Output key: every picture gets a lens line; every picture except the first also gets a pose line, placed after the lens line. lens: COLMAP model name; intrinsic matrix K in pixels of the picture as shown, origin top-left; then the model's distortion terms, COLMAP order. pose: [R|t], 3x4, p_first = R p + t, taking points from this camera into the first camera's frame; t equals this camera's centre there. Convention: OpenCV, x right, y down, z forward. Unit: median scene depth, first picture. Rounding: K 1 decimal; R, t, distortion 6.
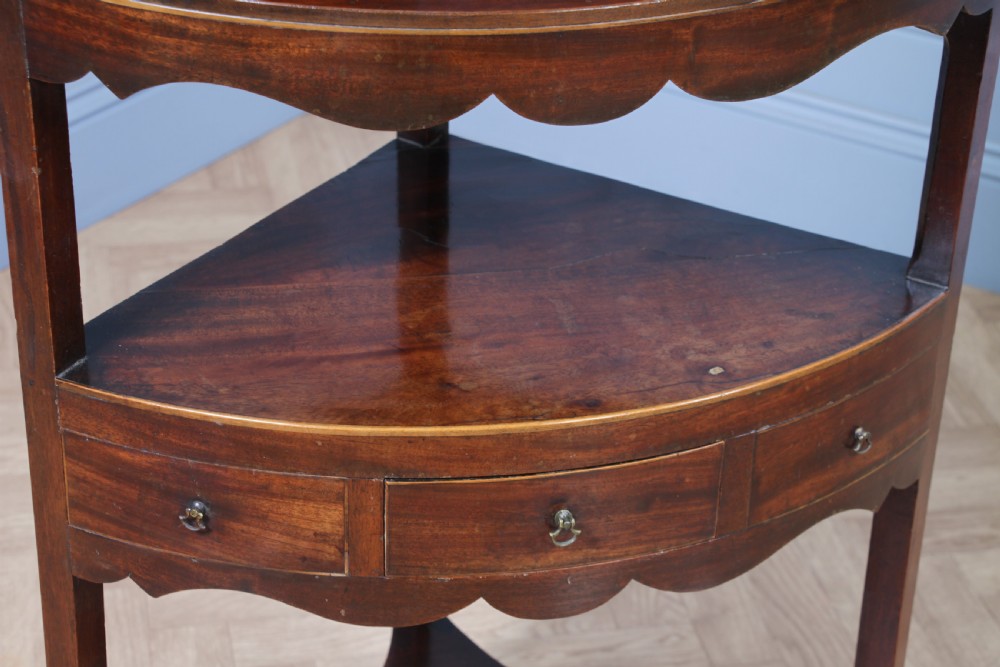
lens RADIAL K [[2182.2, 0, 503.8], [0, 2182.2, 335.5], [0, 0, 1]] dist [0.276375, 0.000000]
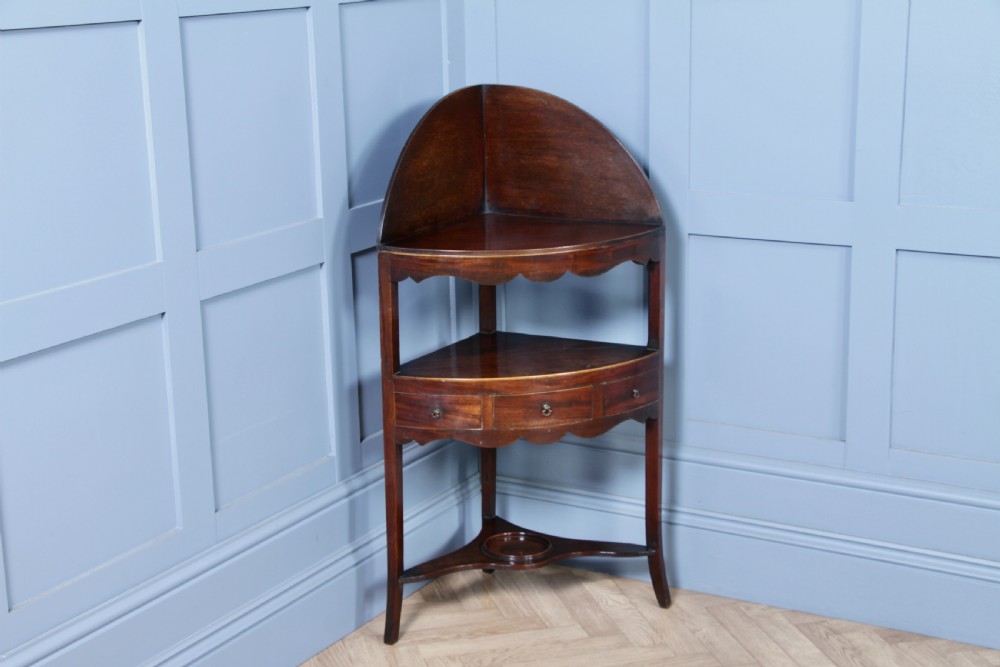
lens RADIAL K [[1733.6, 0, 503.2], [0, 1733.6, 343.5], [0, 0, 1]] dist [0.105705, 0.000000]
pose [[0.997821, -0.051776, 0.040900, -0.142153], [0.061040, 0.959731, -0.274208, 0.715095], [-0.025055, 0.276107, 0.960800, -1.576570]]
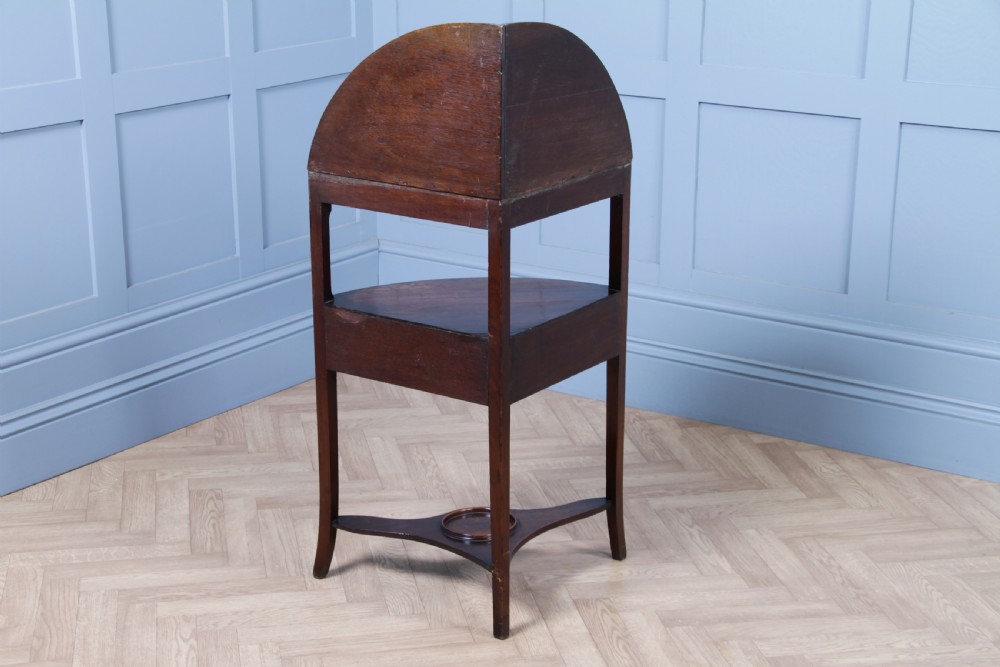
lens RADIAL K [[1747.2, 0, 514.4], [0, 1747.2, 354.0], [0, 0, 1]] dist [0.141317, 0.000000]
pose [[0.999867, -0.014619, -0.007204, 0.138312], [0.012665, 0.975167, -0.221109, 0.583065], [0.010257, 0.220988, 0.975223, -1.303961]]
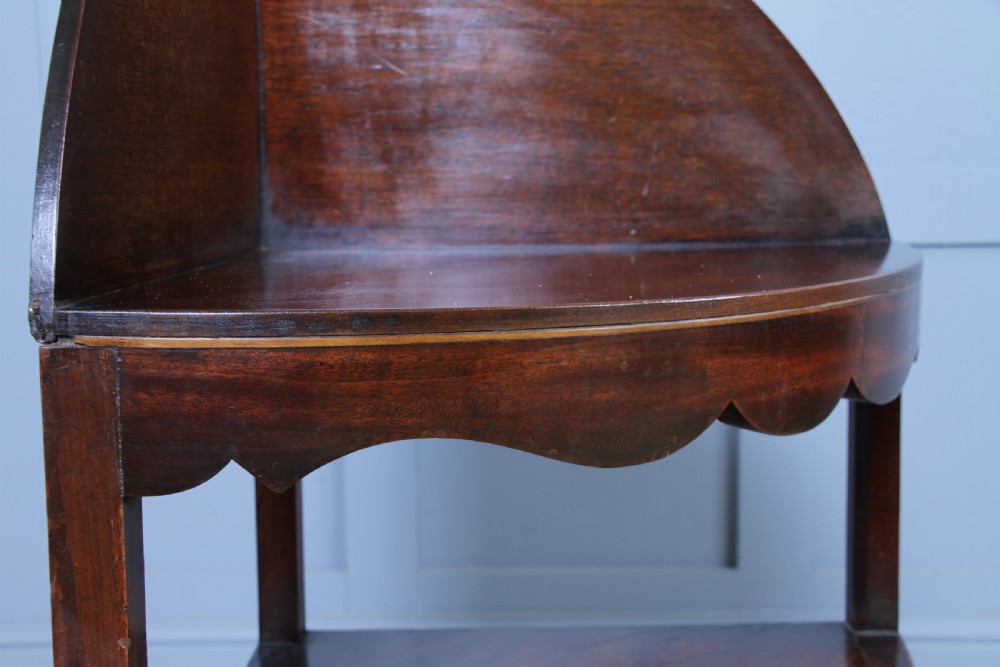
lens RADIAL K [[1415.8, 0, 501.1], [0, 1415.8, 337.8], [0, 0, 1]] dist [0.103756, 0.000000]
pose [[0.858202, -0.093060, 0.504806, -0.309623], [0.282907, 0.906336, -0.313878, 0.009599], [-0.428314, 0.412184, 0.804146, 0.538138]]
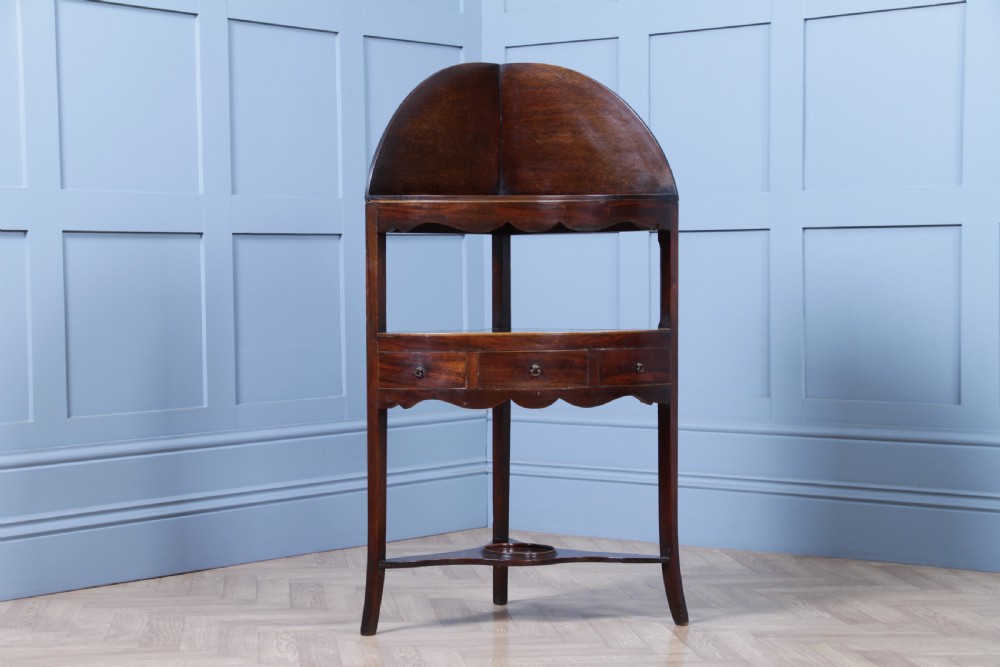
lens RADIAL K [[2182.2, 0, 502.4], [0, 2182.2, 335.8], [0, 0, 1]] dist [0.276375, 0.000000]
pose [[0.995921, -0.030160, -0.085034, 0.248808], [-0.013158, 0.883844, -0.467598, 1.513147], [0.089260, 0.466809, 0.879842, -1.784551]]
